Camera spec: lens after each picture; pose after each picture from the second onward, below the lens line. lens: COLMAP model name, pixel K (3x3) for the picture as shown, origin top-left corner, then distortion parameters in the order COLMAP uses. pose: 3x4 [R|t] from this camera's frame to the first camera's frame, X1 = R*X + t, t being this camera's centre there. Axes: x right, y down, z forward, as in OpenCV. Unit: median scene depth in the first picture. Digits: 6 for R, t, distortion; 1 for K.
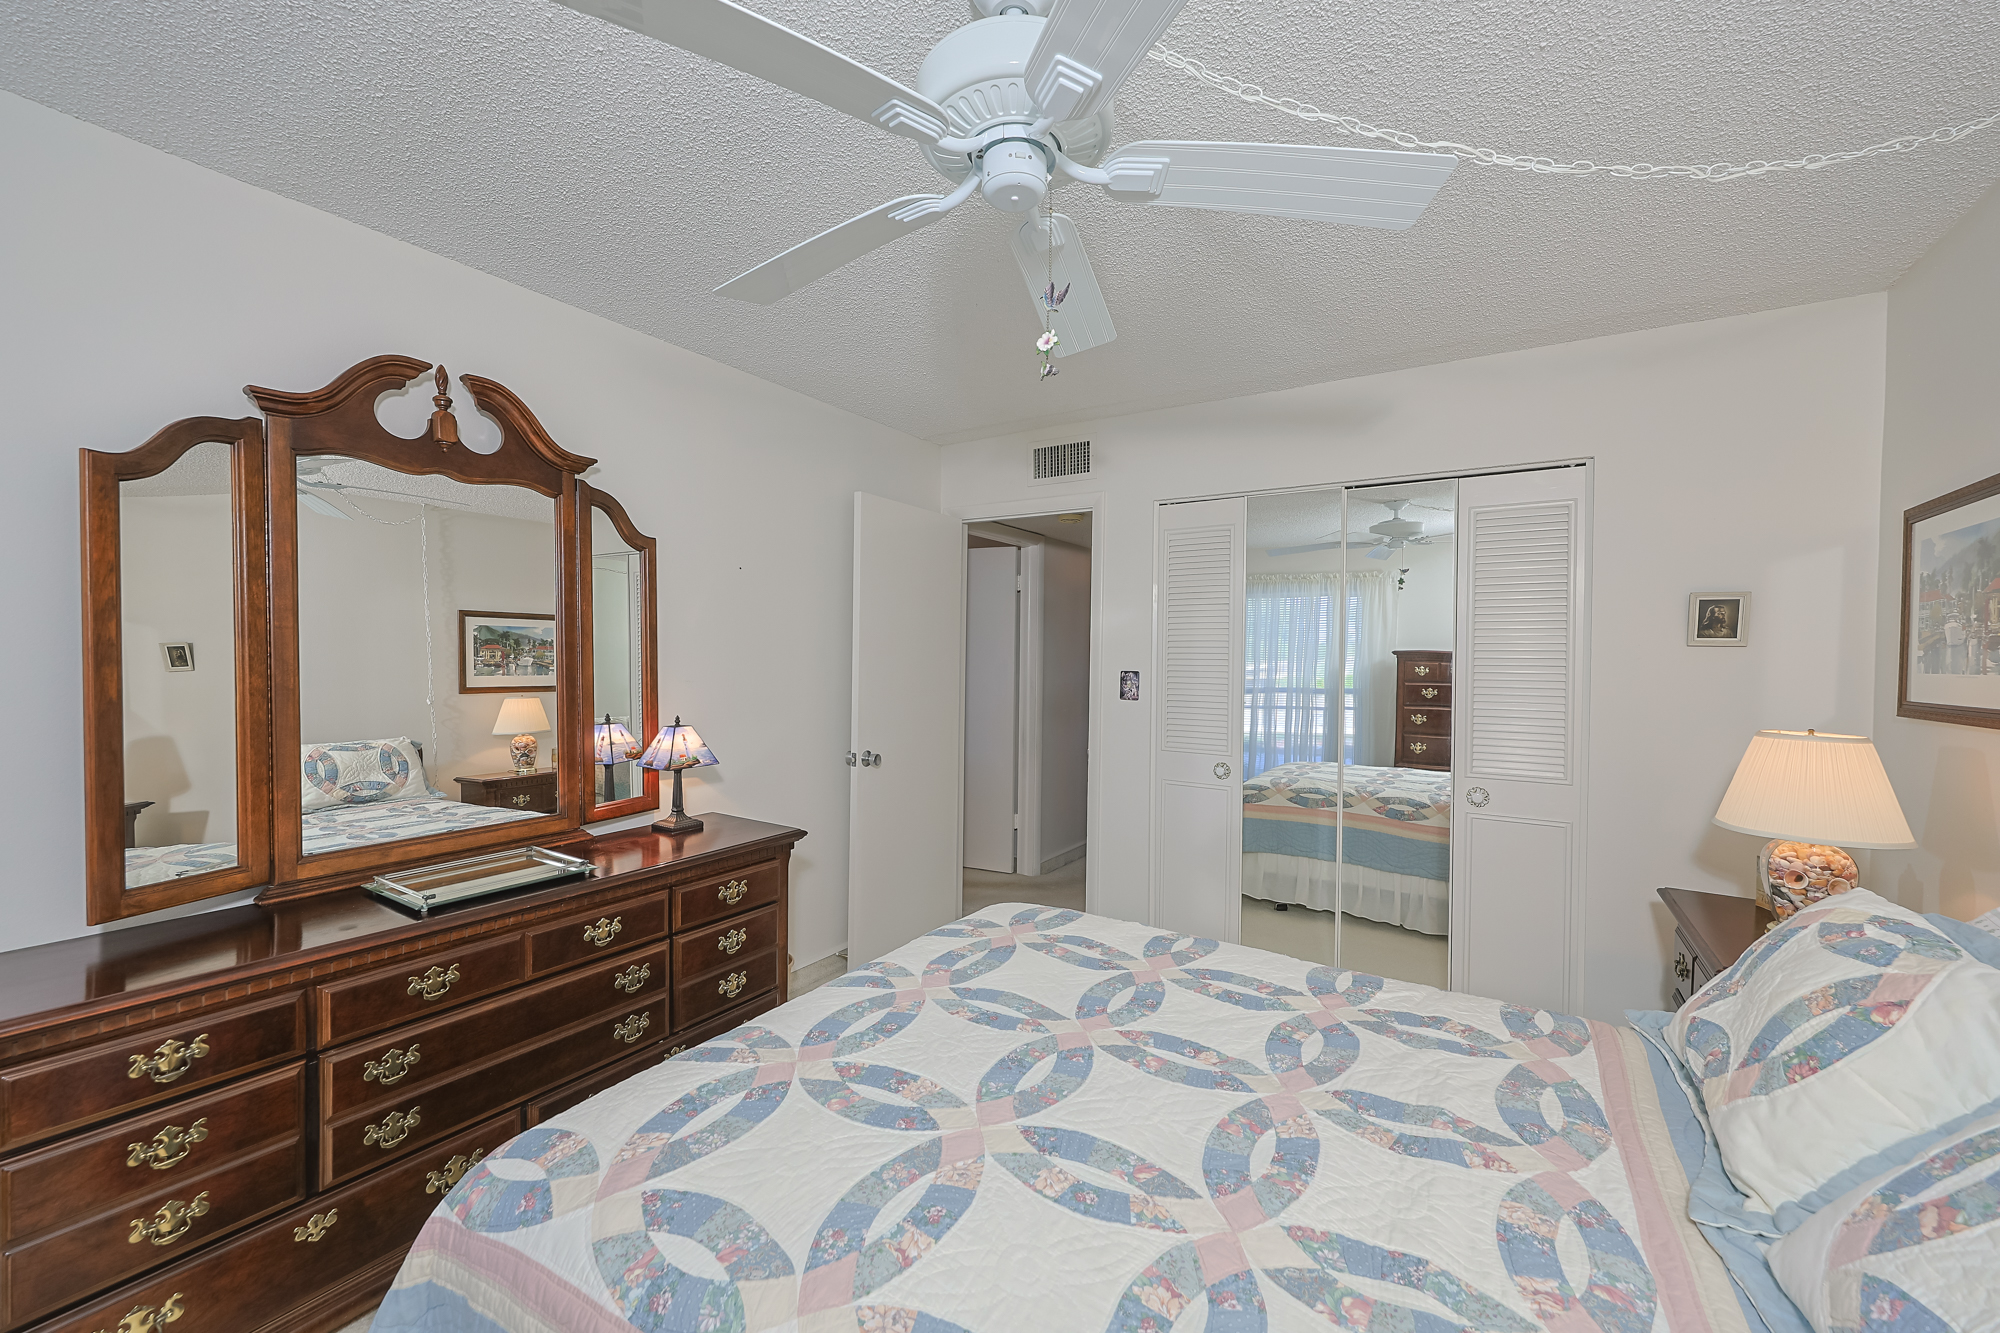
lens RADIAL K [[782.3, 0, 997.0], [0, 782.3, 662.9], [0, 0, 1]] dist [0.013153, 0.000070]
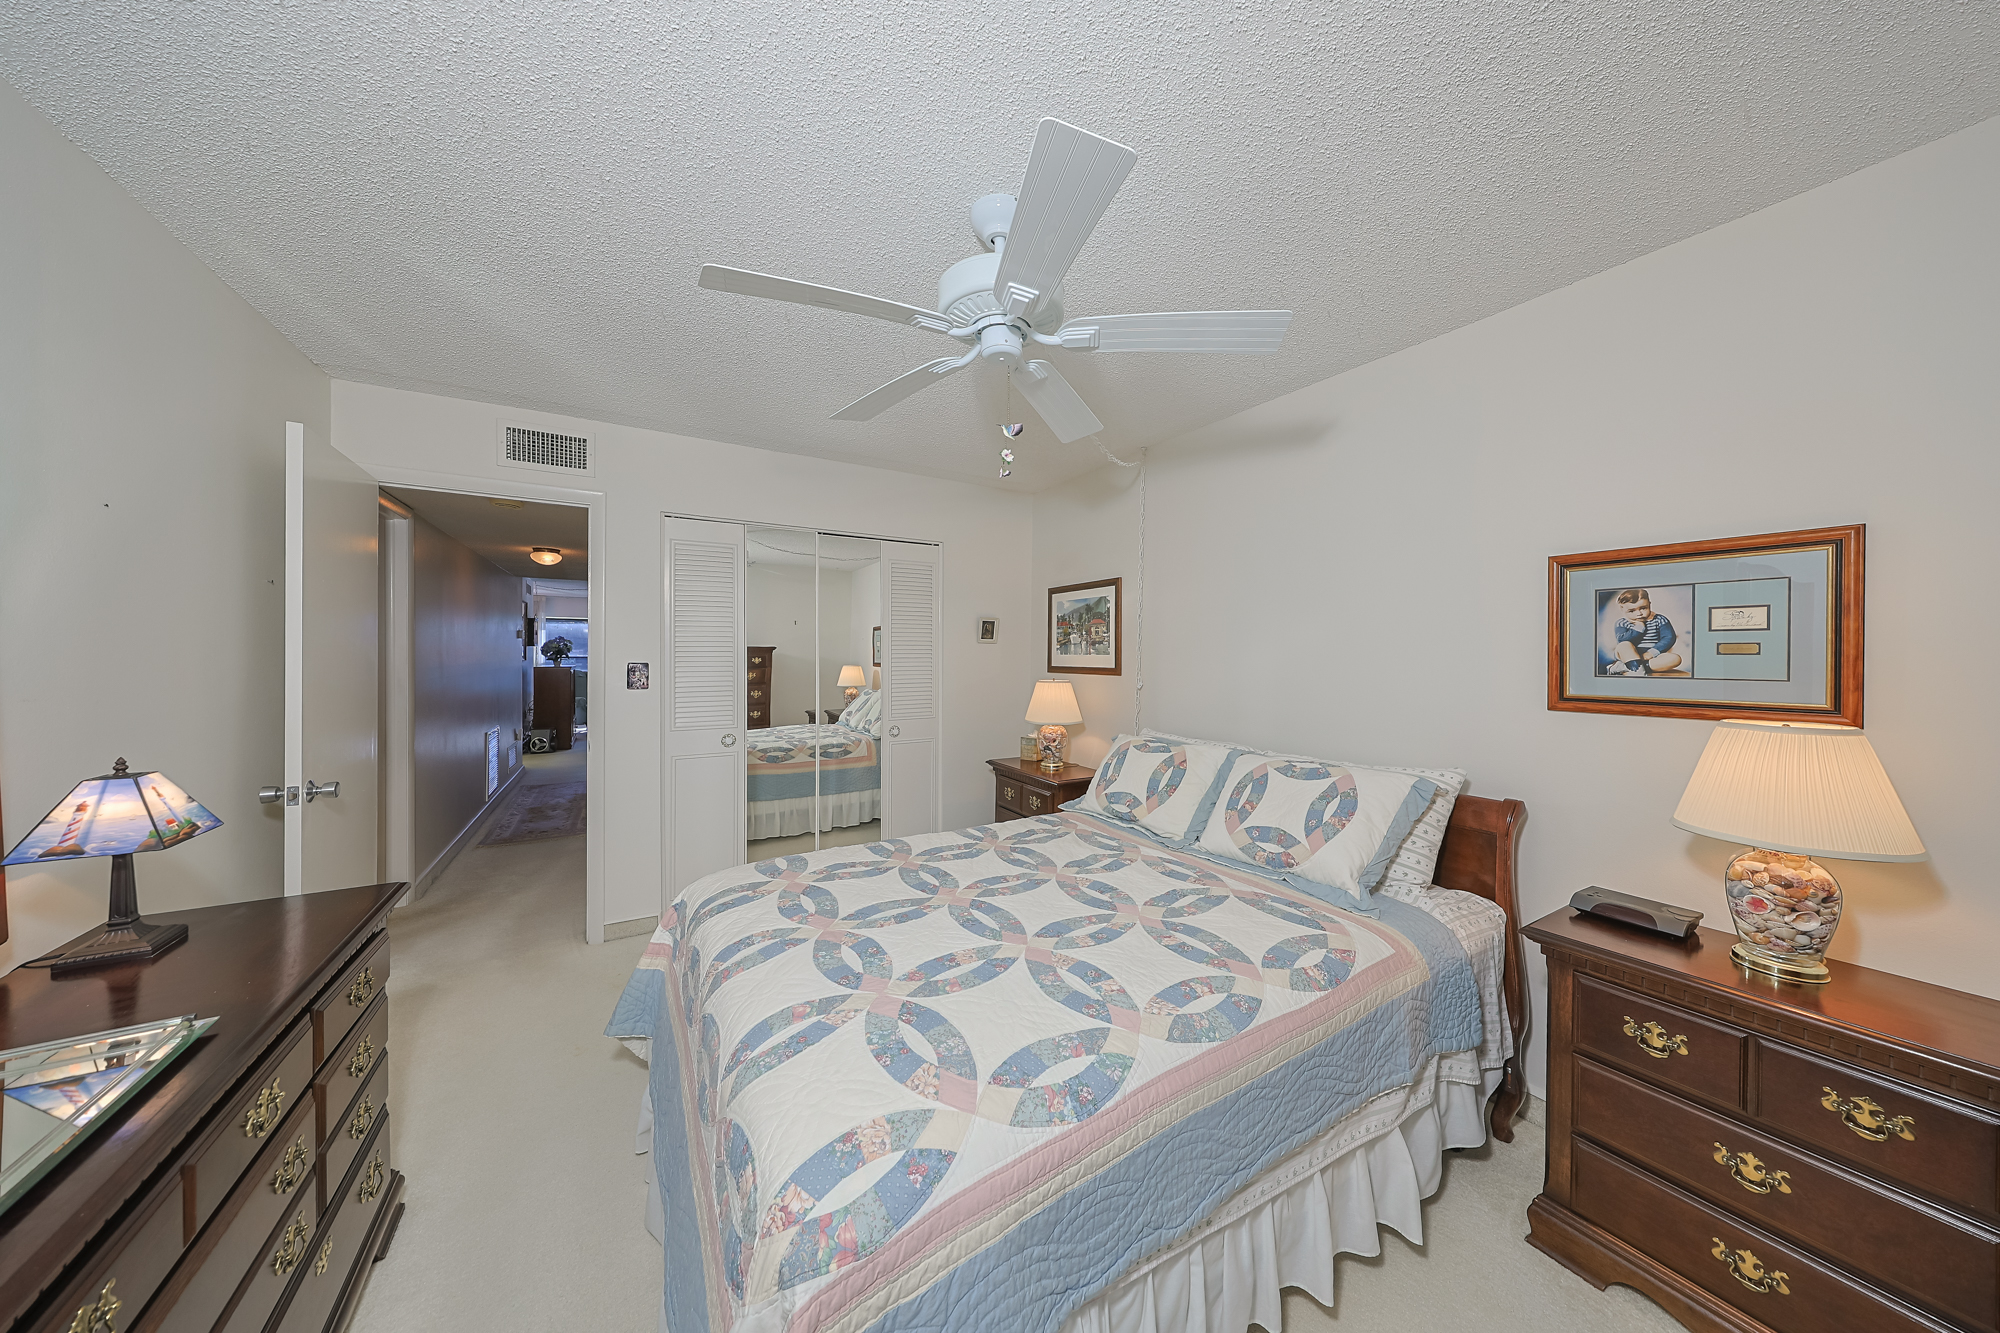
lens RADIAL K [[620.6, 0, 996.7], [0, 620.6, 667.0], [0, 0, 1]] dist [0.000935, 0.000089]
pose [[0.451276, -0.031415, 0.891831, -0.809730], [0.011202, 0.999501, 0.029539, -0.008952], [-0.892314, -0.003340, 0.451402, 0.342629]]
